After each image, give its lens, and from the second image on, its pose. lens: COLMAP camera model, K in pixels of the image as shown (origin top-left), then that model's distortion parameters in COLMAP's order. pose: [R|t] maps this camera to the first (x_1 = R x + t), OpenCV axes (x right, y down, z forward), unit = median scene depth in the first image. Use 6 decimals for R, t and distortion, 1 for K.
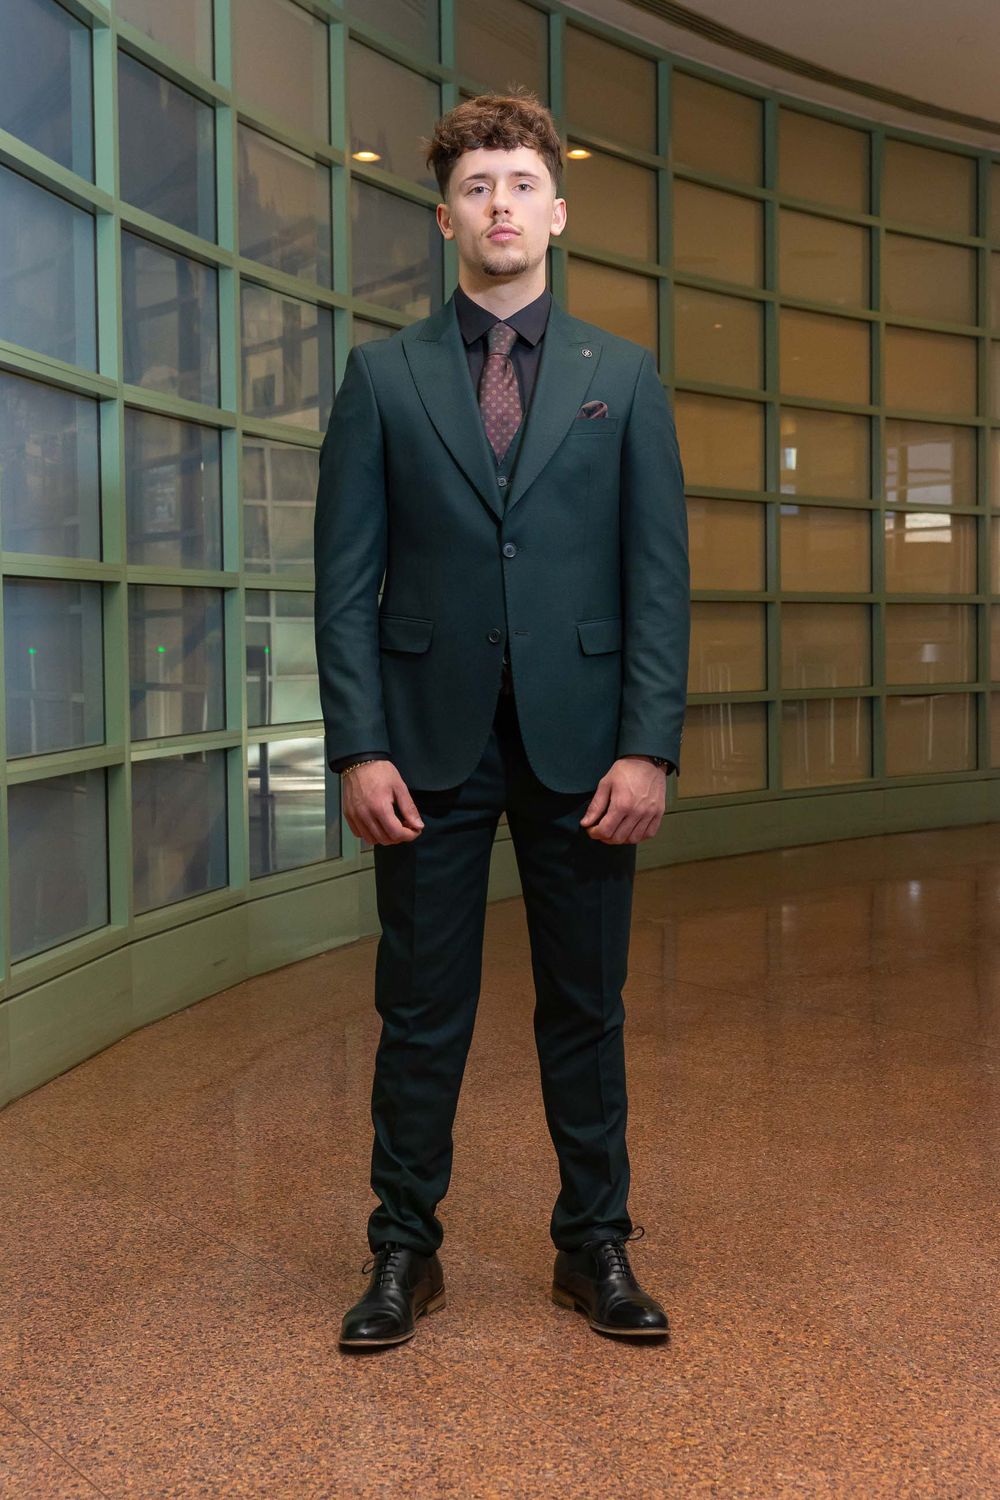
lens RADIAL K [[2420.2, 0, 476.0], [0, 2420.2, 779.5], [0, 0, 1]] dist [0.012913, -0.024829]
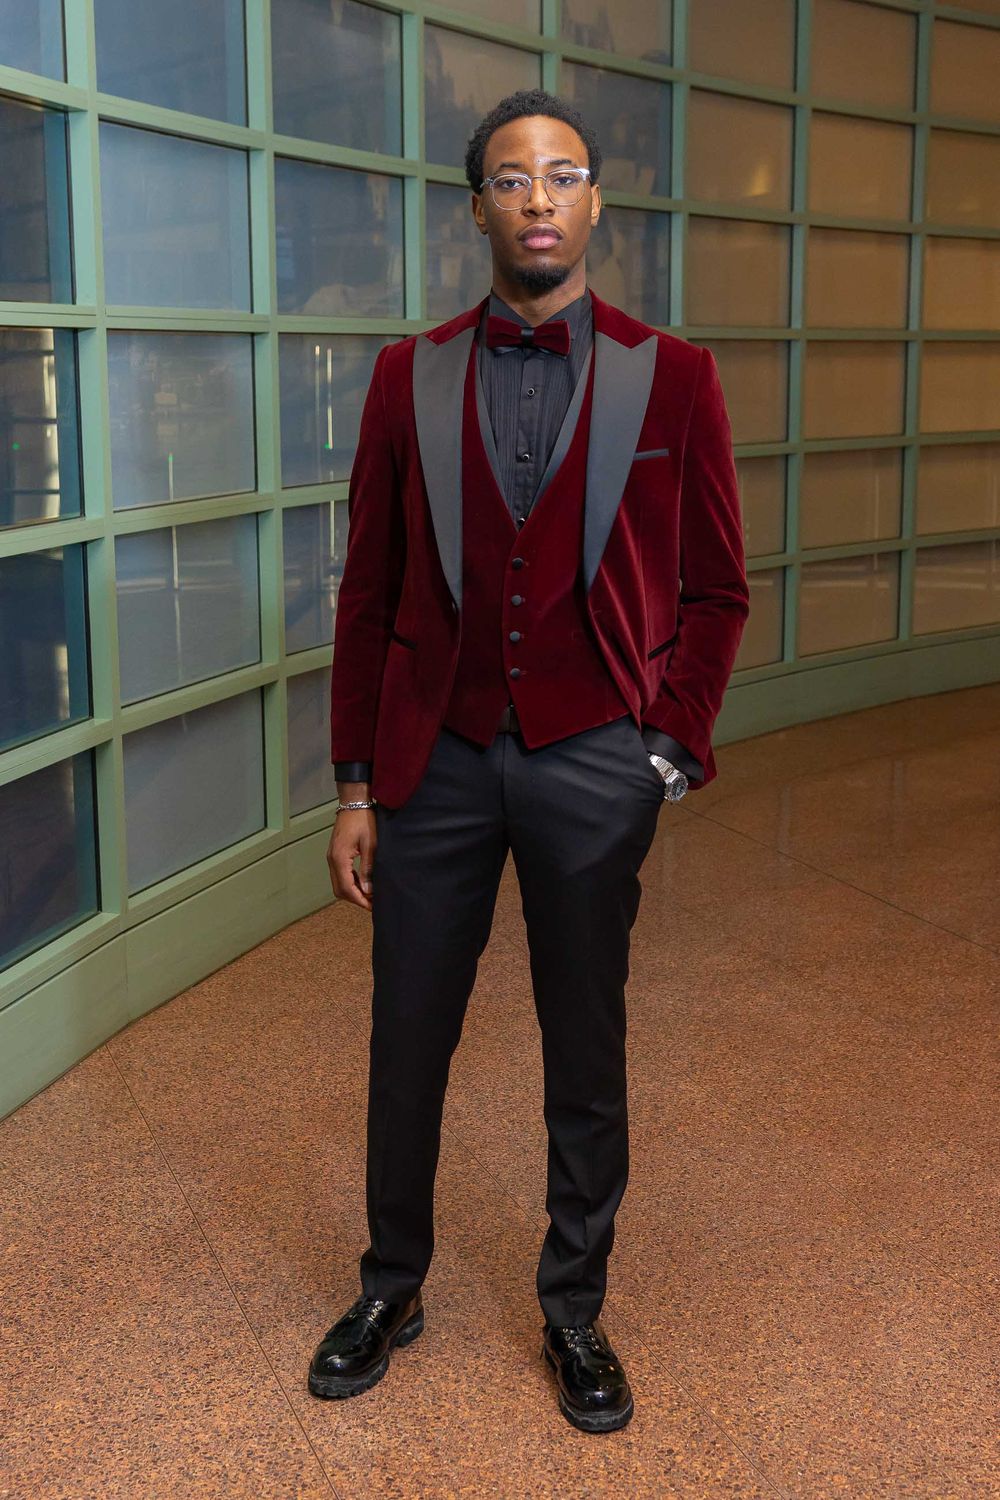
lens RADIAL K [[2122.2, 0, 453.5], [0, 2122.2, 791.7], [0, 0, 1]] dist [0.010238, -0.014041]
pose [[0.981747, 0.039842, -0.185973, 0.144184], [-0.013329, 0.989821, 0.141693, -0.124665], [0.189725, -0.136628, 0.972285, 0.138052]]
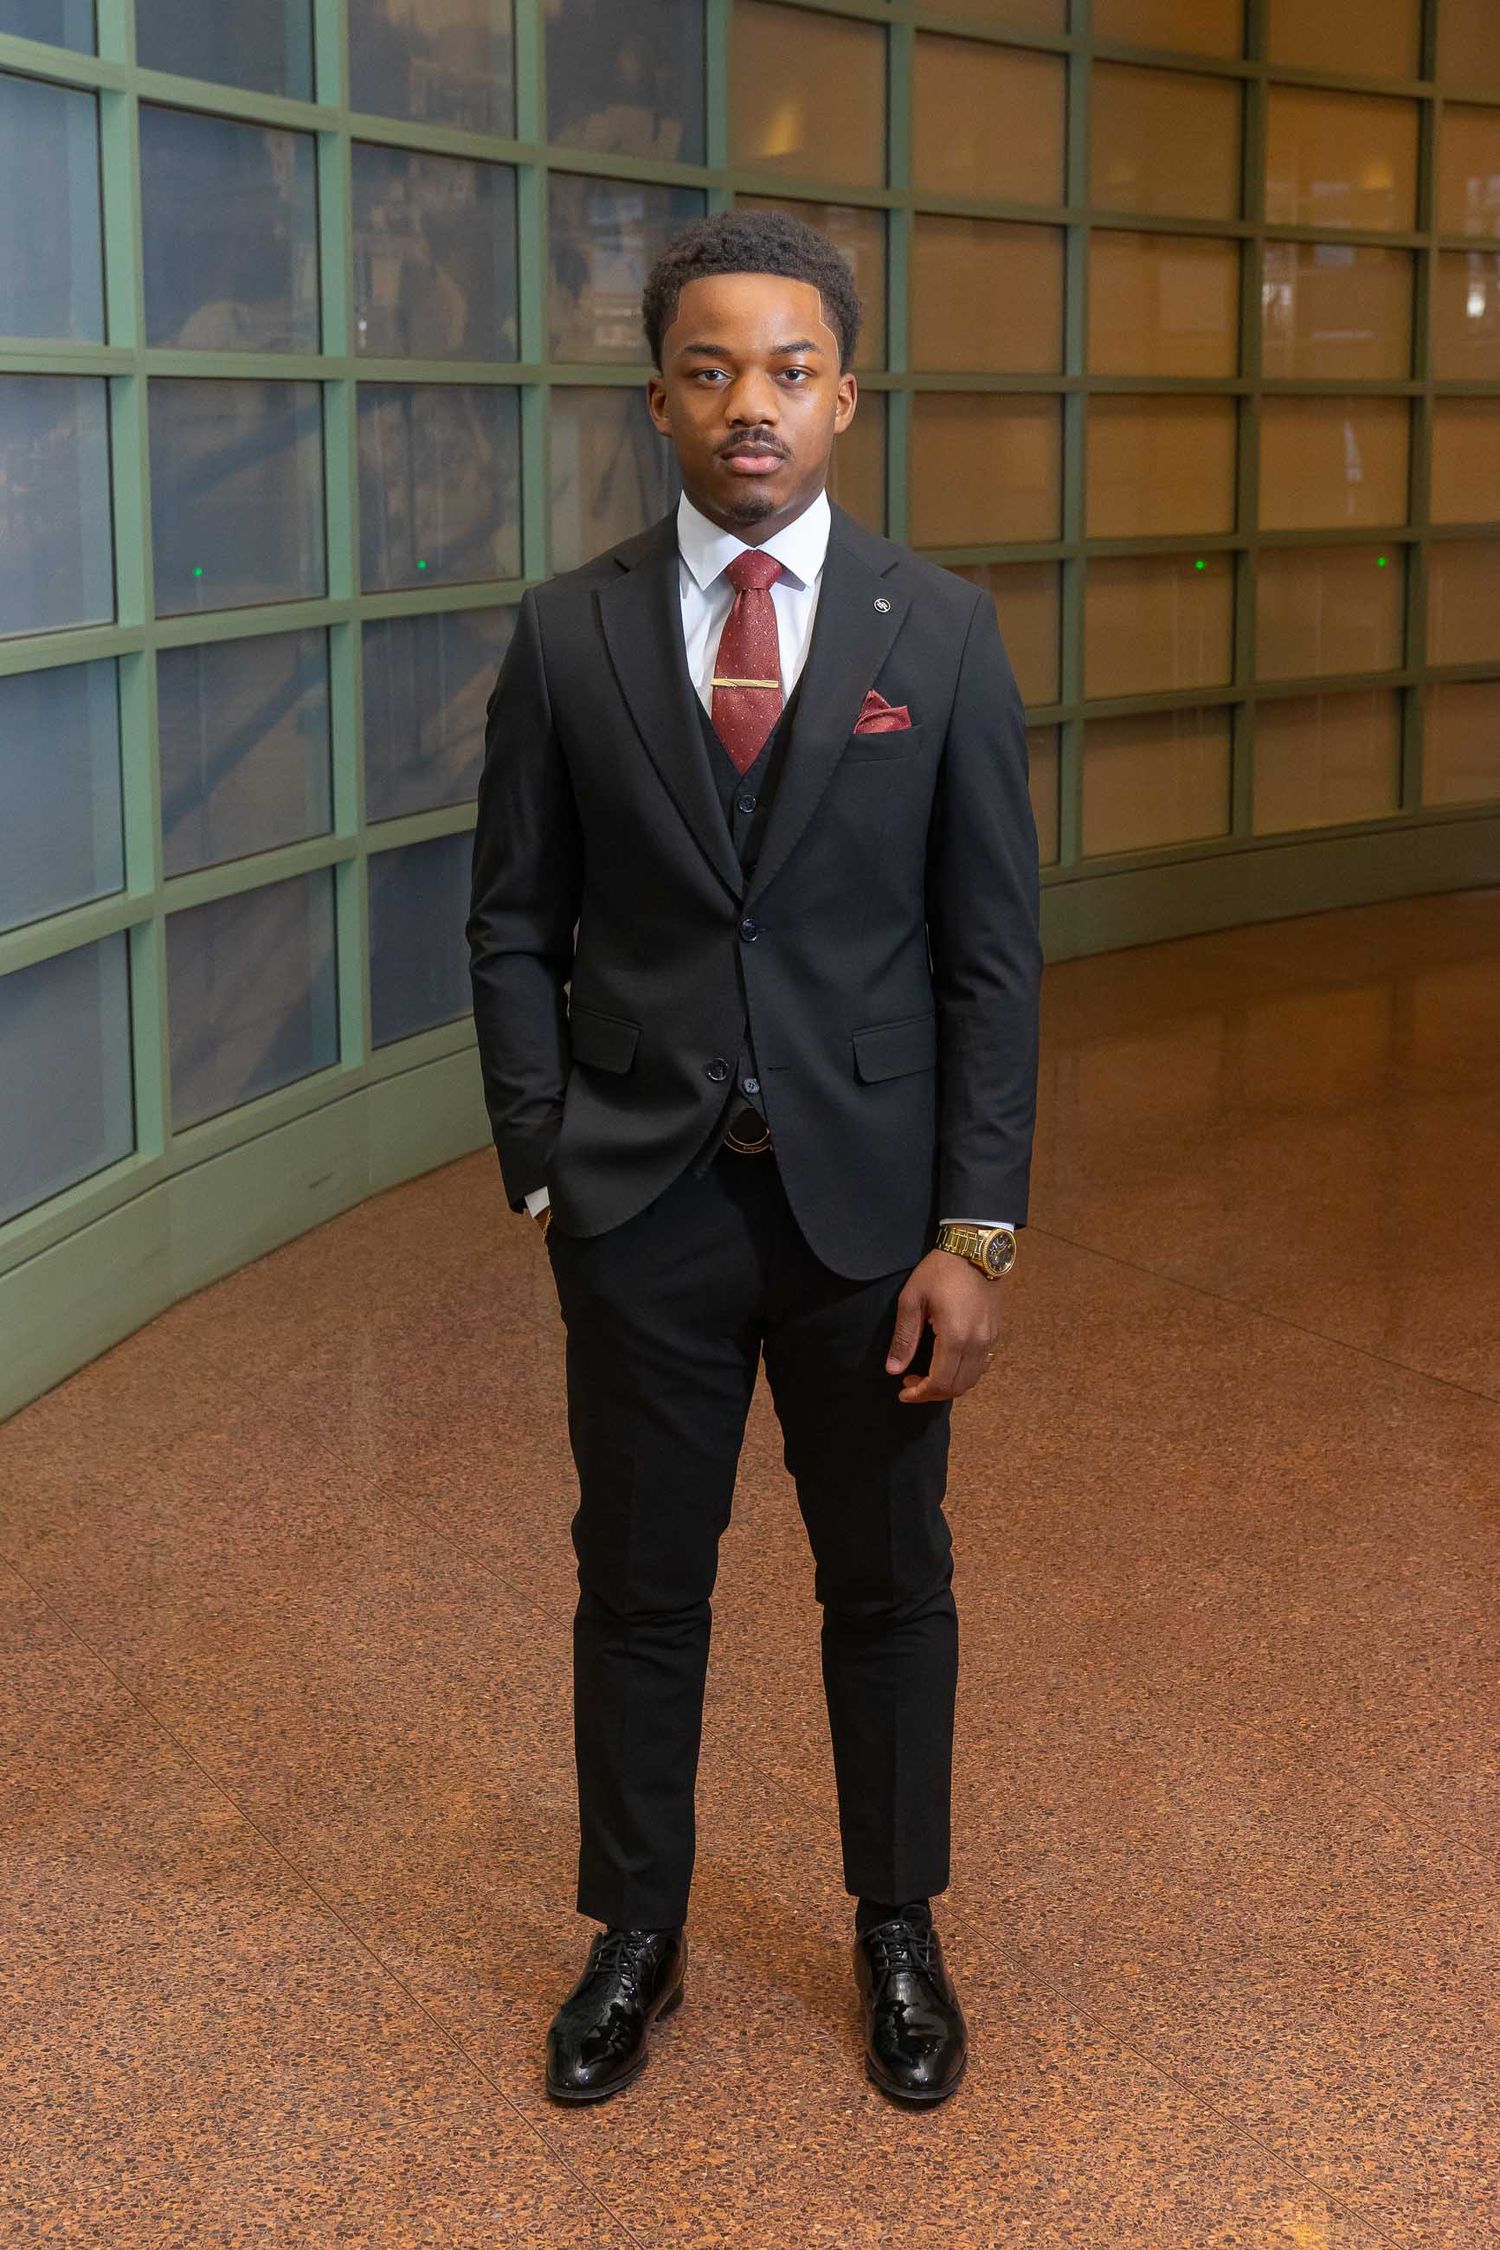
lens RADIAL K [[3660.1, 0, 707.3], [0, 3660.1, 1123.4], [0, 0, 1]] dist [0.009389, -0.007649]
pose [[0.998040, 0.016677, -0.060312, 0.099224], [-0.008786, 0.991632, 0.128800, -0.113936], [0.061955, -0.128018, 0.989835, -0.020203]]
